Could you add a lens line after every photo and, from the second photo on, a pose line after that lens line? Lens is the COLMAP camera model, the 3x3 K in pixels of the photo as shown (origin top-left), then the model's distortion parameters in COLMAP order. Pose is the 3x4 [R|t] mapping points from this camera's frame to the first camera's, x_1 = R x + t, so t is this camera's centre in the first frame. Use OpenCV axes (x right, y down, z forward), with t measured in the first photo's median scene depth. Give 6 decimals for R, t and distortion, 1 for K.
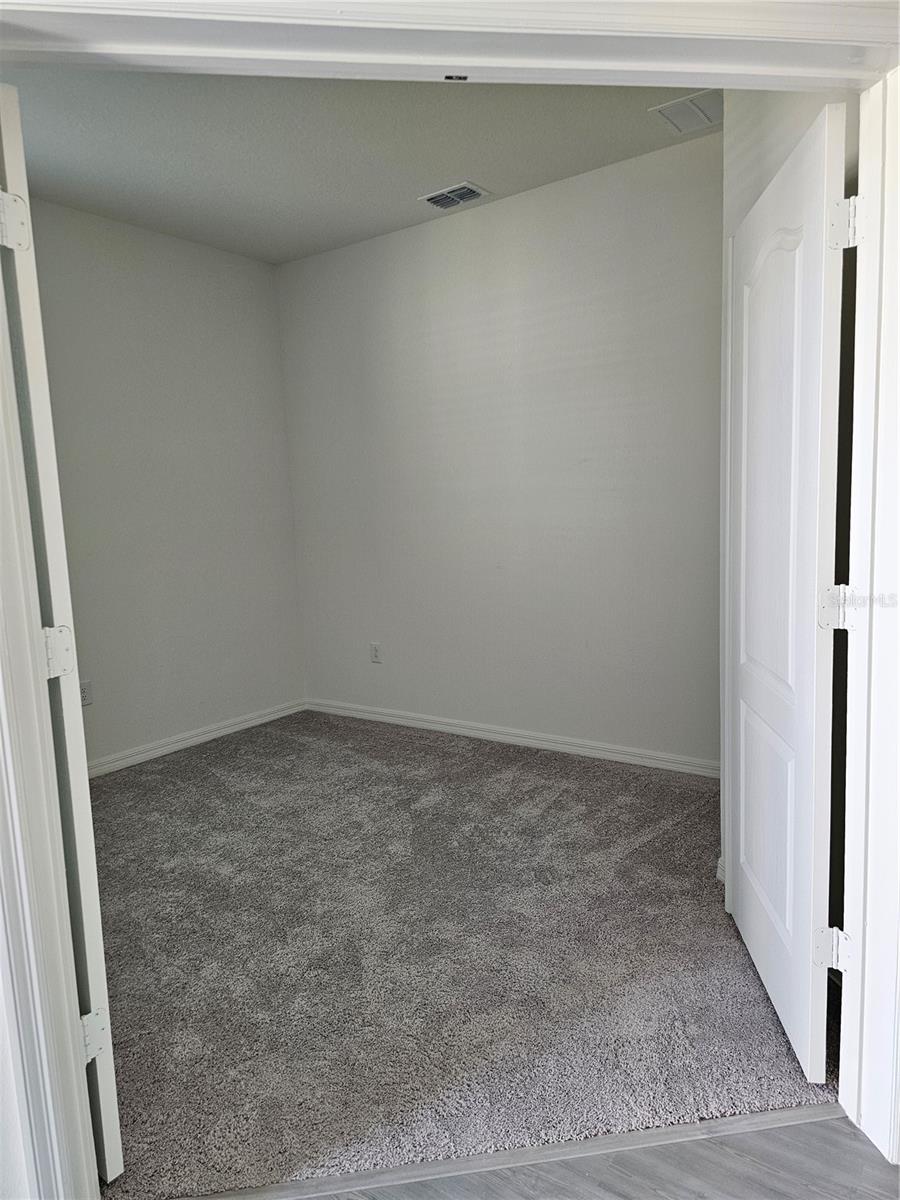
lens RADIAL K [[804.4, 0, 443.8], [0, 804.4, 603.2], [0, 0, 1]] dist [0.061713, -0.054795]
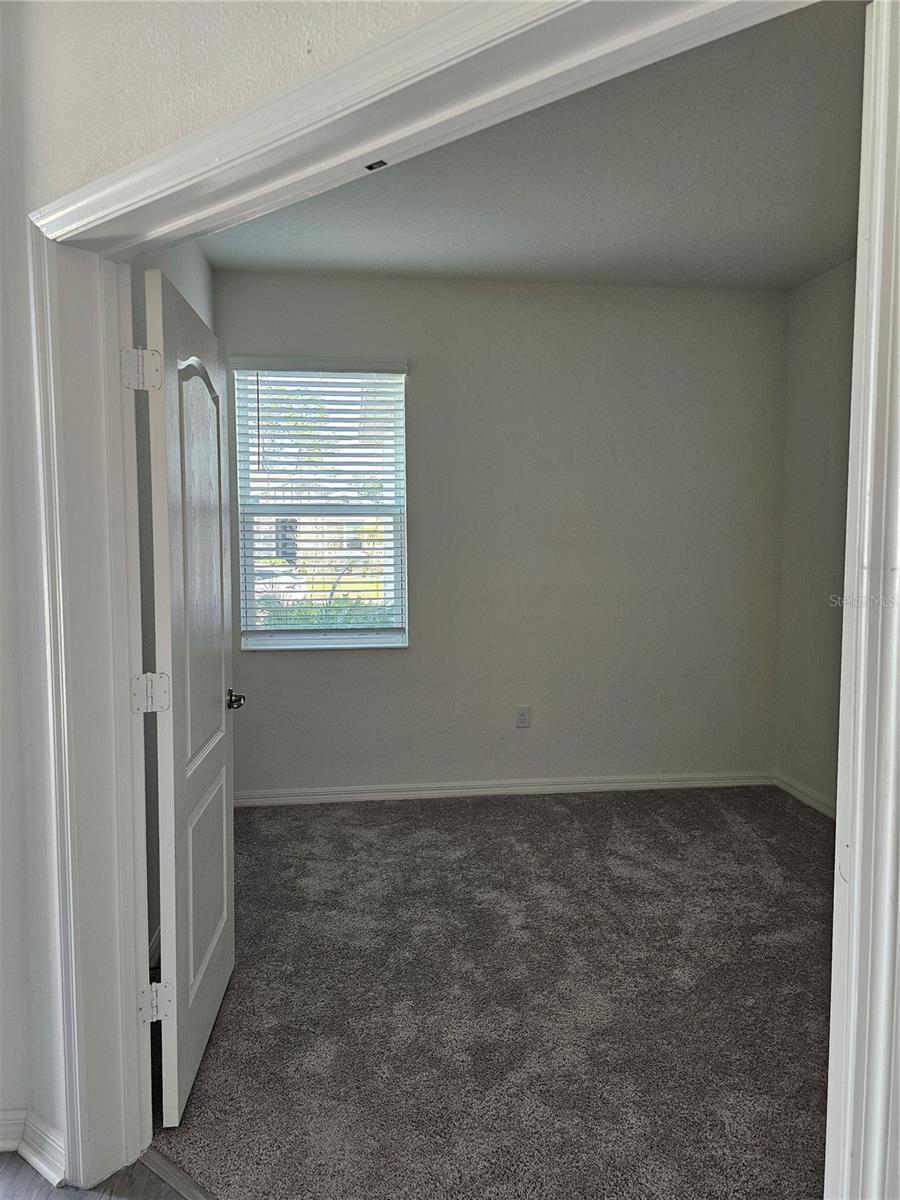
lens RADIAL K [[804.4, 0, 445.4], [0, 804.4, 594.0], [0, 0, 1]] dist [0.061713, -0.054795]
pose [[0.690432, 0.090750, -0.717683, 0.288956], [-0.117785, 0.992964, 0.012246, -0.063500], [0.713744, 0.076078, 0.696263, 0.161088]]
